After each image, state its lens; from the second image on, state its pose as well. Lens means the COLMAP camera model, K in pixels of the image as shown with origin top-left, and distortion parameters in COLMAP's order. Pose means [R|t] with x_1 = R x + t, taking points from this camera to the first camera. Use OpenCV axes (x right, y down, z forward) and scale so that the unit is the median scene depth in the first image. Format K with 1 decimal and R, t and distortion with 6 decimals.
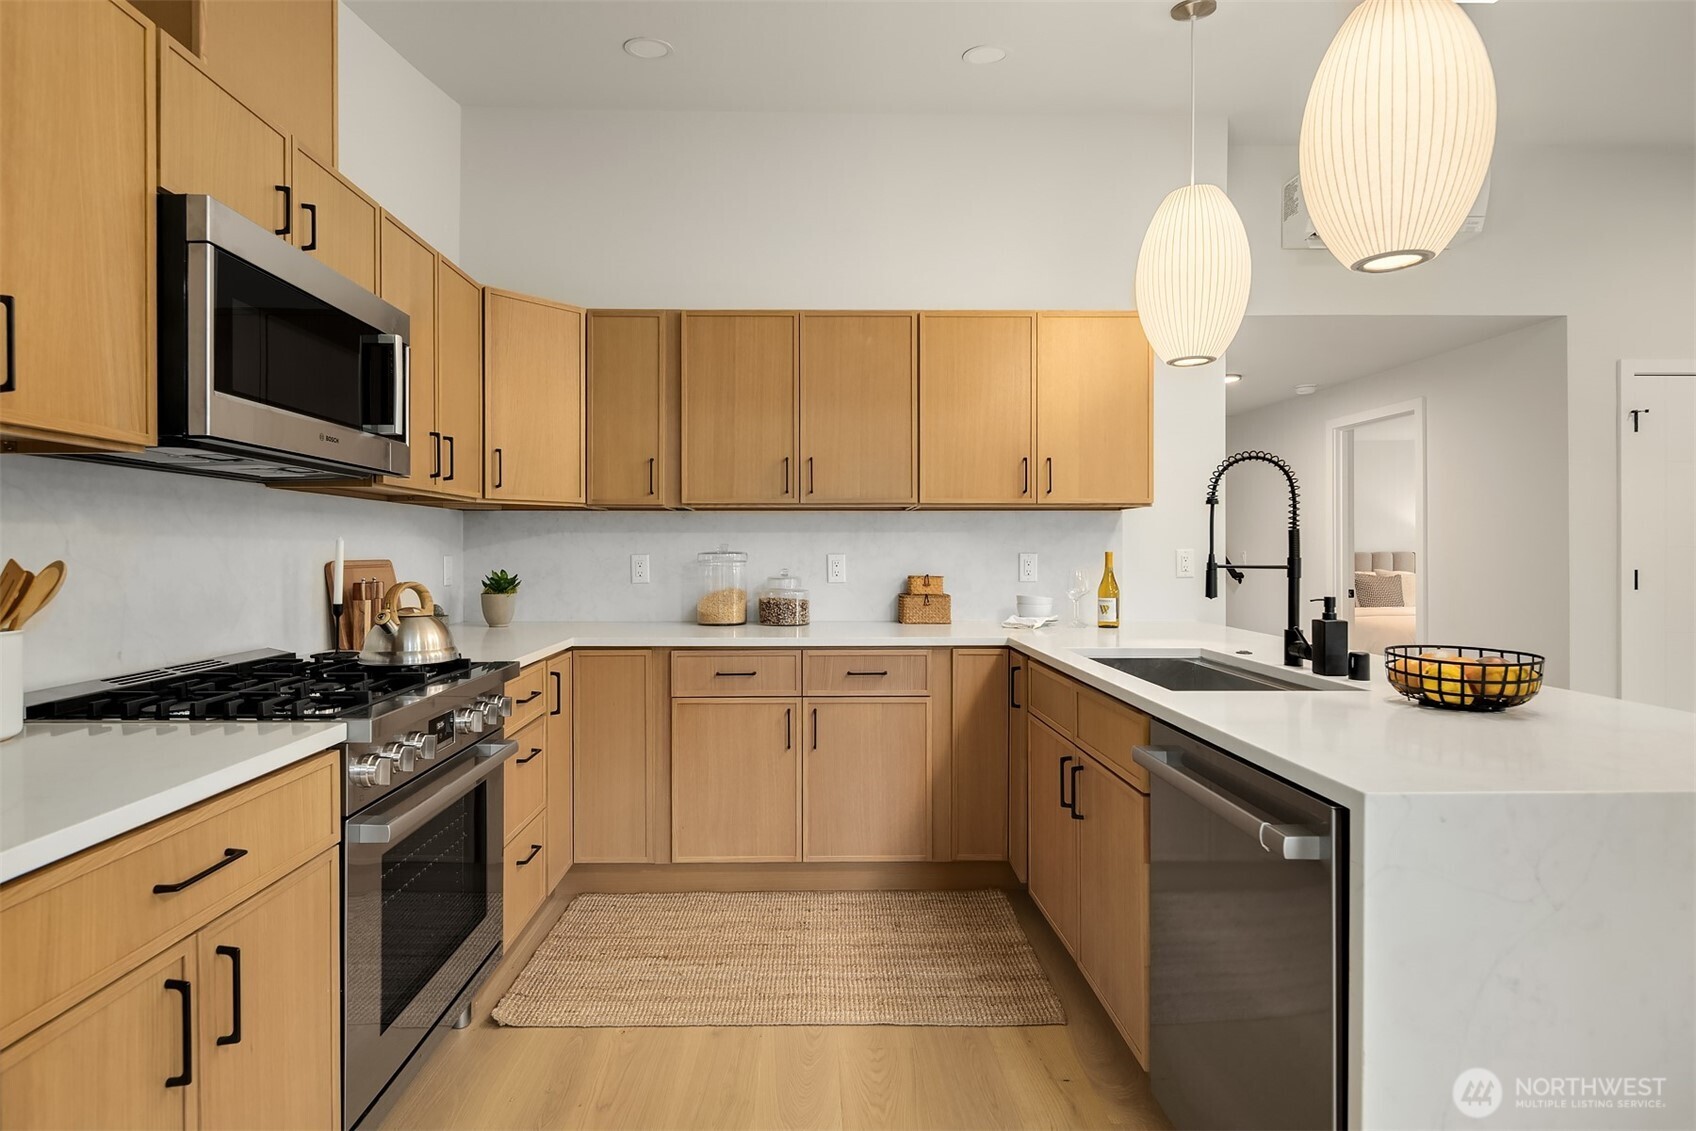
lens RADIAL K [[829.9, 0, 832.6], [0, 829.9, 553.2], [0, 0, 1]] dist [0.002707, -0.001821]
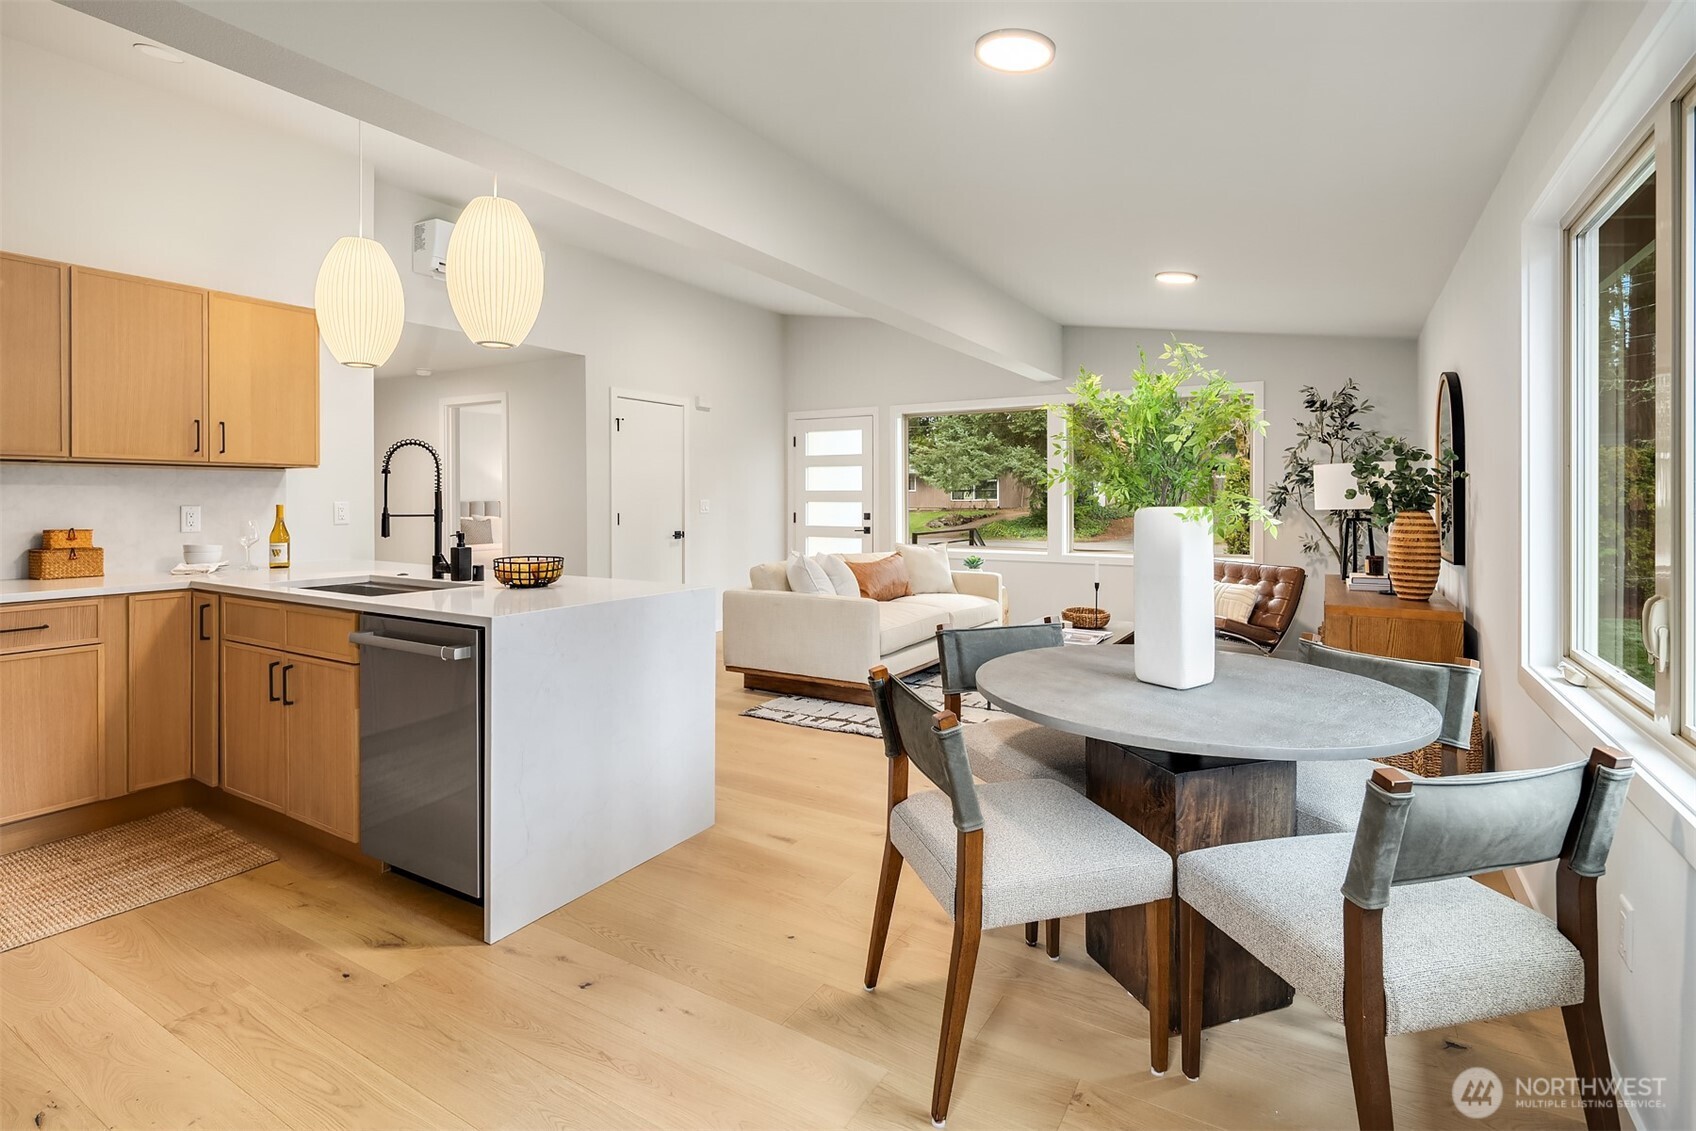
lens RADIAL K [[829.9, 0, 830.5], [0, 829.9, 504.3], [0, 0, 1]] dist [0.002707, -0.001821]
pose [[0.545576, -0.005246, 0.838045, -0.248909], [0.001055, 0.999984, 0.005573, -0.008116], [-0.838061, -0.002156, 0.545572, -0.333471]]
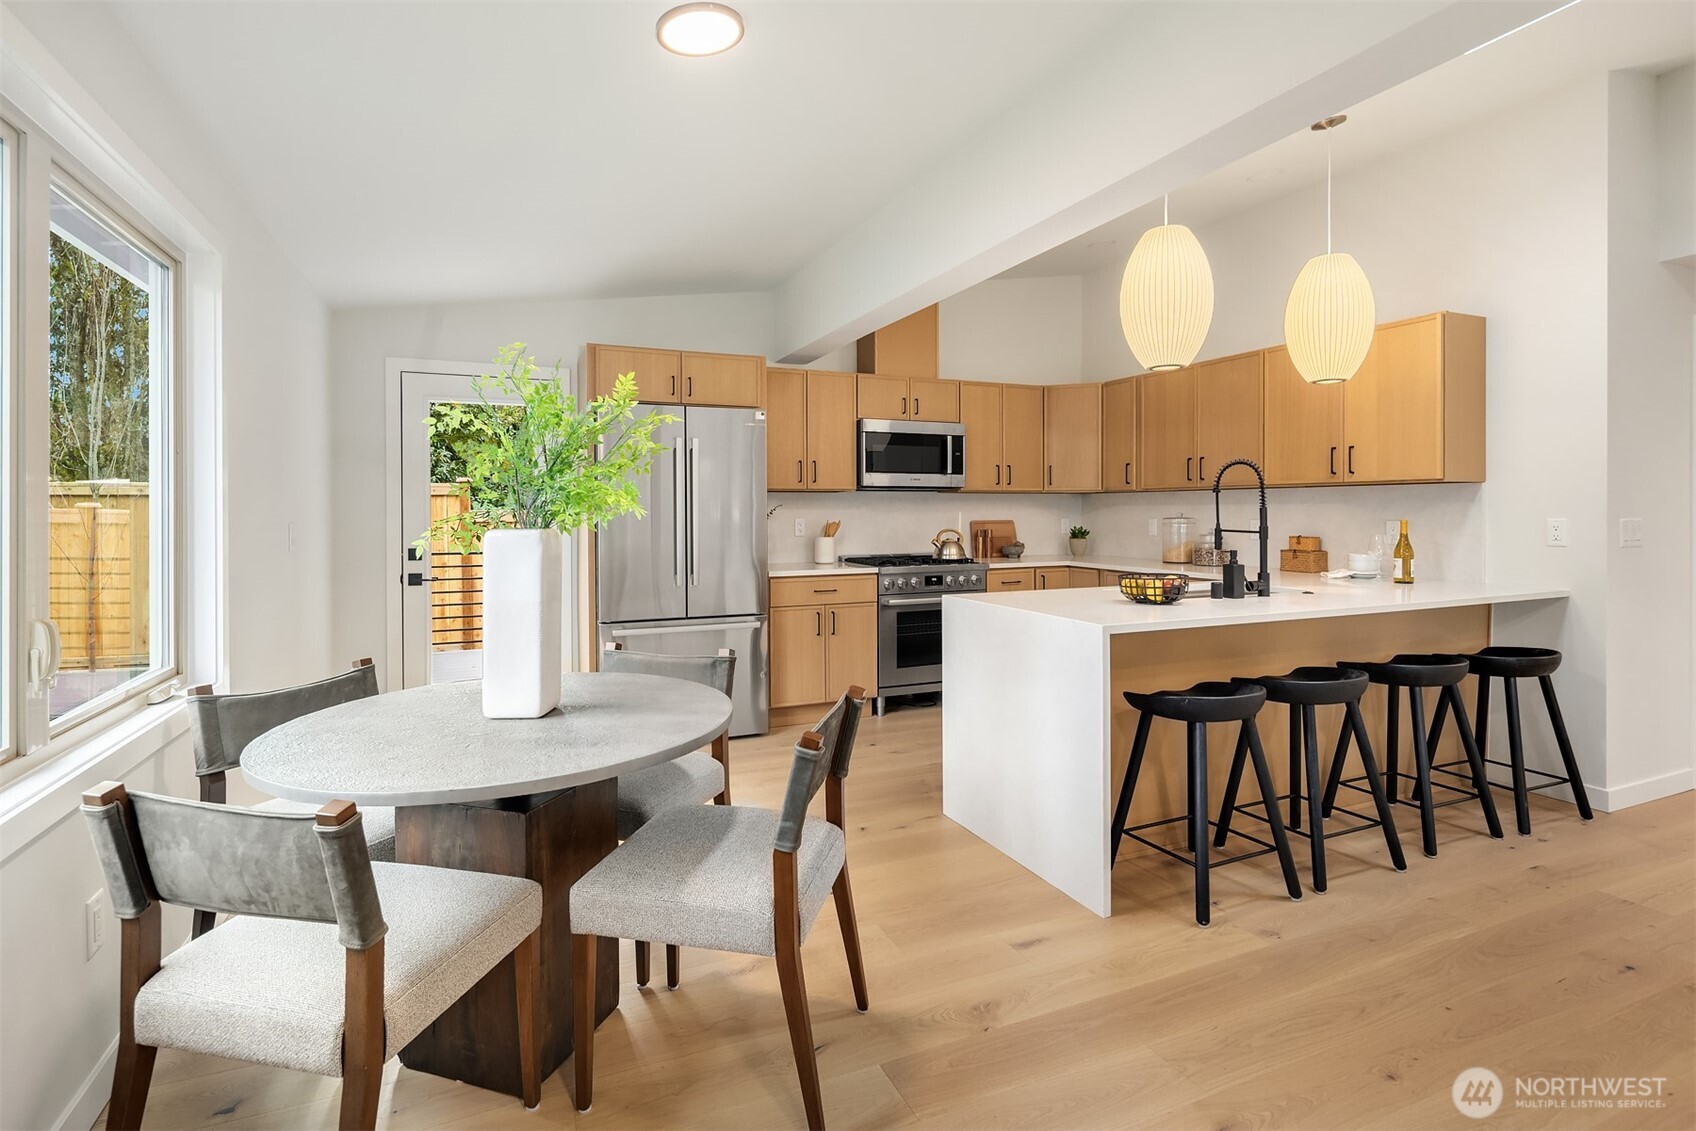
lens RADIAL K [[829.9, 0, 841.4], [0, 829.9, 509.2], [0, 0, 1]] dist [0.002707, -0.001821]
pose [[0.383565, -0.001121, -0.923513, 1.196102], [-0.001774, 0.999997, -0.001951, -0.014688], [0.923512, 0.002387, 0.383562, -0.224070]]
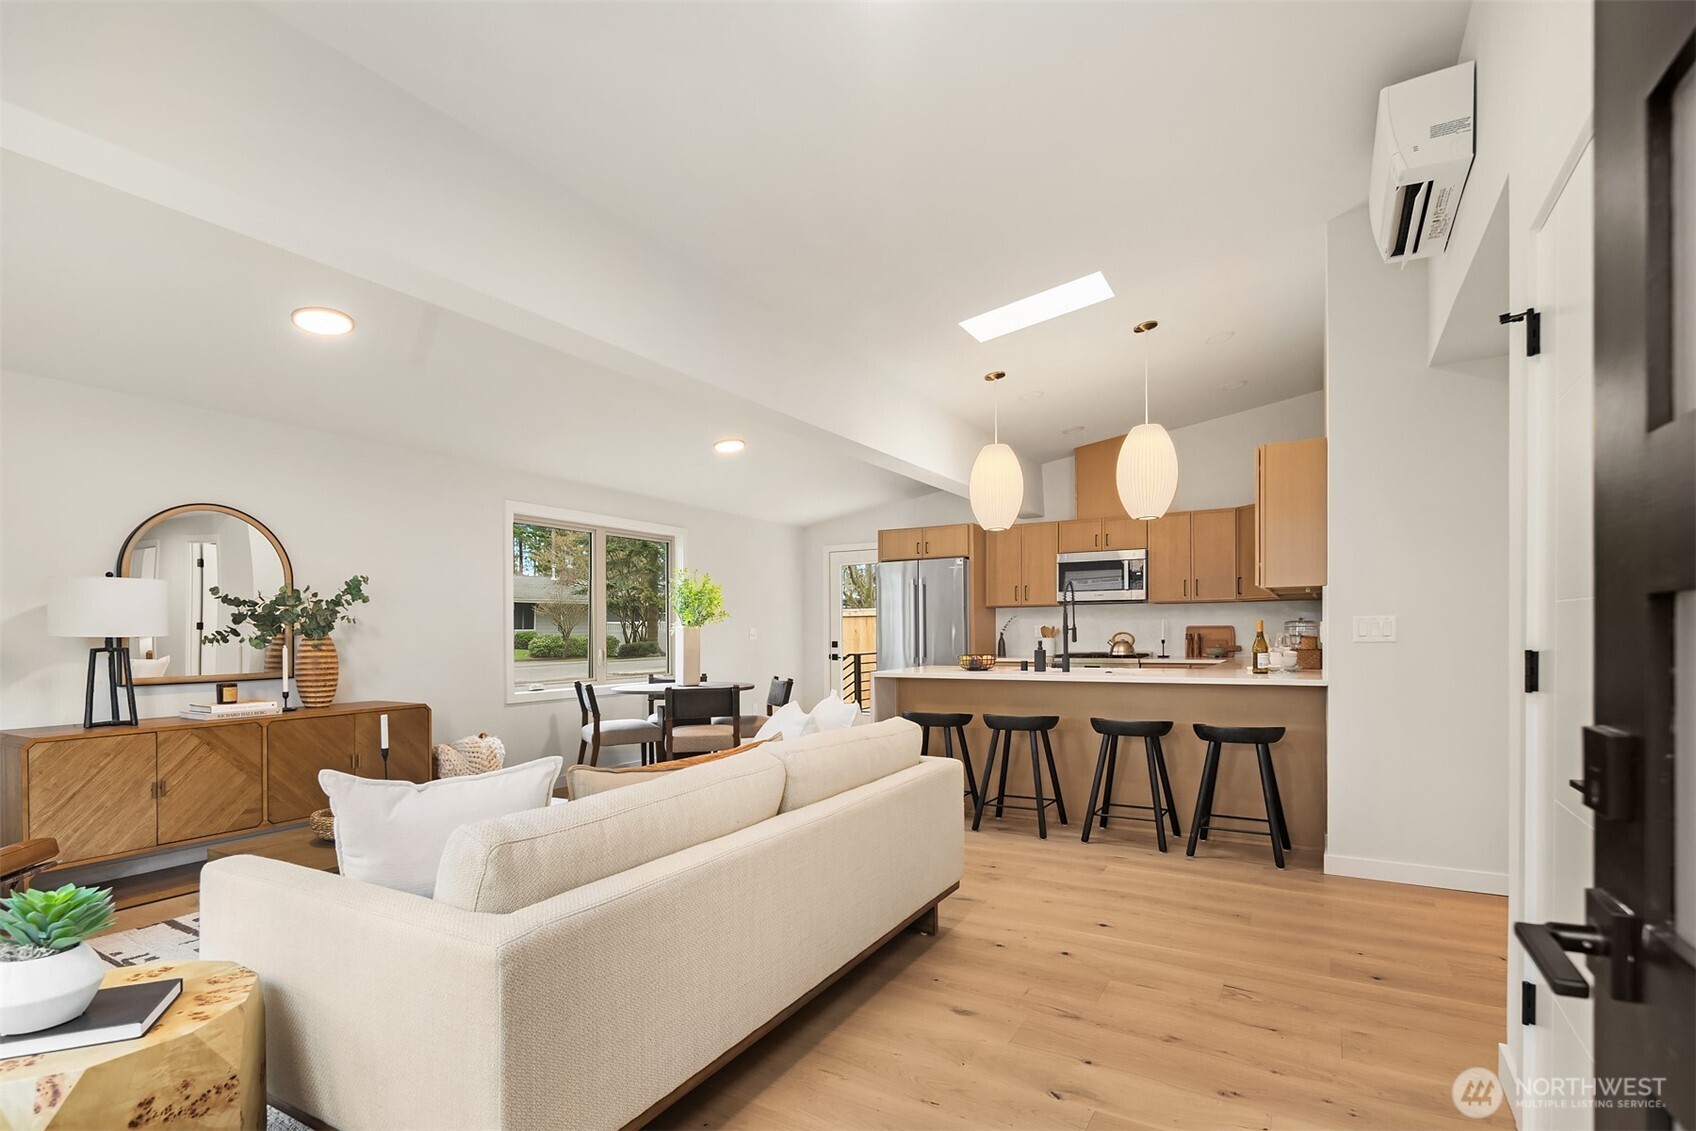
lens RADIAL K [[829.9, 0, 836.3], [0, 829.9, 645.9], [0, 0, 1]] dist [0.002707, -0.001821]
pose [[-0.522773, 0.019781, -0.852242, 2.024005], [0.005232, 0.999786, 0.019996, 0.011151], [0.852456, 0.005994, -0.522765, 1.182810]]
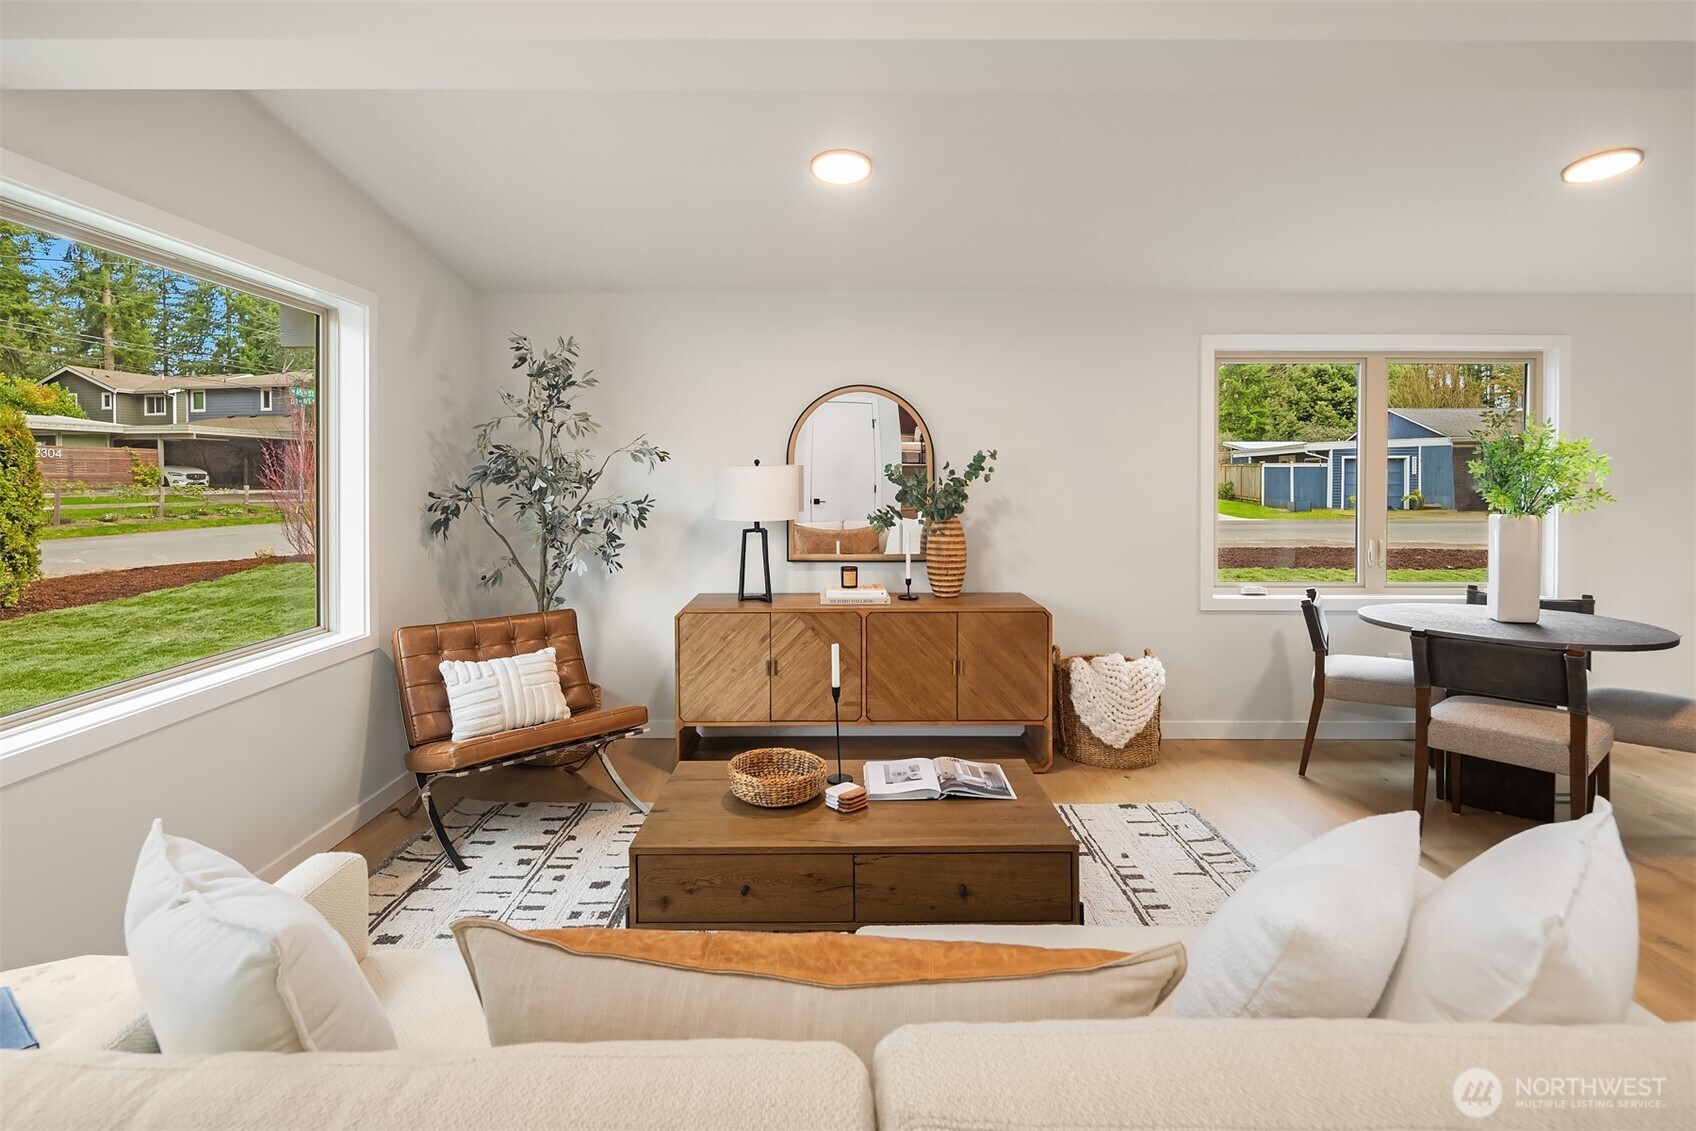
lens RADIAL K [[829.9, 0, 824.9], [0, 829.9, 481.0], [0, 0, 1]] dist [0.002707, -0.001821]
pose [[-0.999745, 0.002139, 0.022484, 1.403637], [0.002338, 0.999958, 0.008809, -0.055826], [-0.022464, 0.008859, -0.999708, 0.967519]]
